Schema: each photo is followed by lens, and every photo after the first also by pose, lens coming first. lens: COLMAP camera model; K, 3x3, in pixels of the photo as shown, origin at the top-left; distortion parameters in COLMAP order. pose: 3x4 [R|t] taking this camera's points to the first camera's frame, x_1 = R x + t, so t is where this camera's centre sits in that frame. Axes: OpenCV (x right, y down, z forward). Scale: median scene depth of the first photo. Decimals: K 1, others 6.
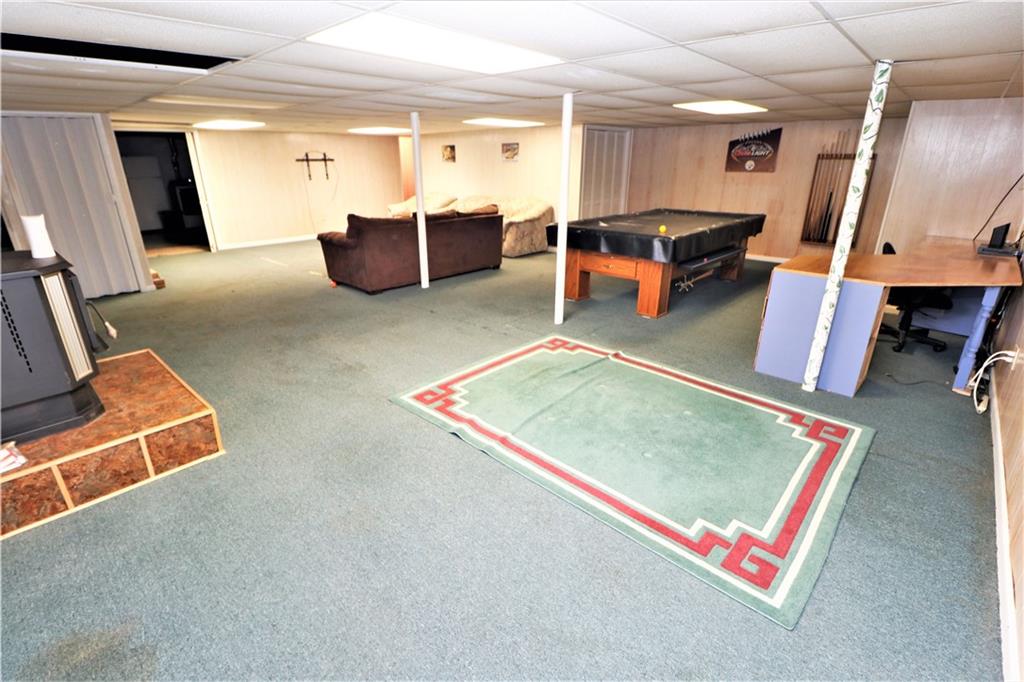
lens RADIAL K [[478.6, 0, 511.7], [0, 478.6, 340.5], [0, 0, 1]] dist [-0.014578, -0.001518]
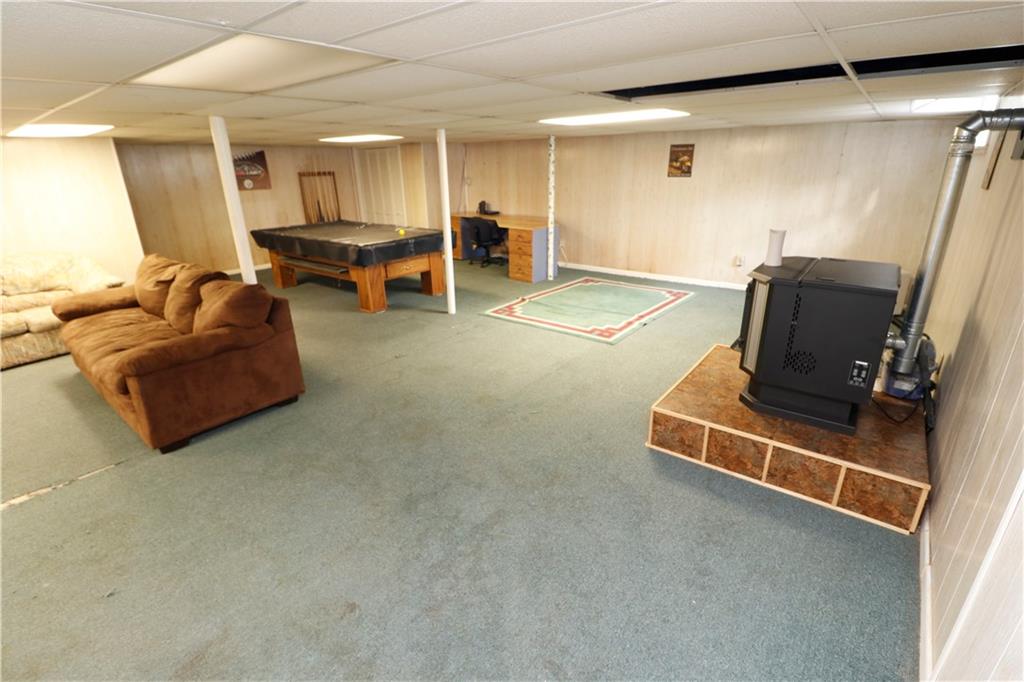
lens RADIAL K [[478.6, 0, 512.2], [0, 478.6, 341.2], [0, 0, 1]] dist [-0.014578, -0.001518]
pose [[-0.076682, -0.340368, 0.937160, -1.234349], [0.365419, 0.864933, 0.344036, -0.385184], [-0.927679, 0.368837, 0.058052, 0.933094]]
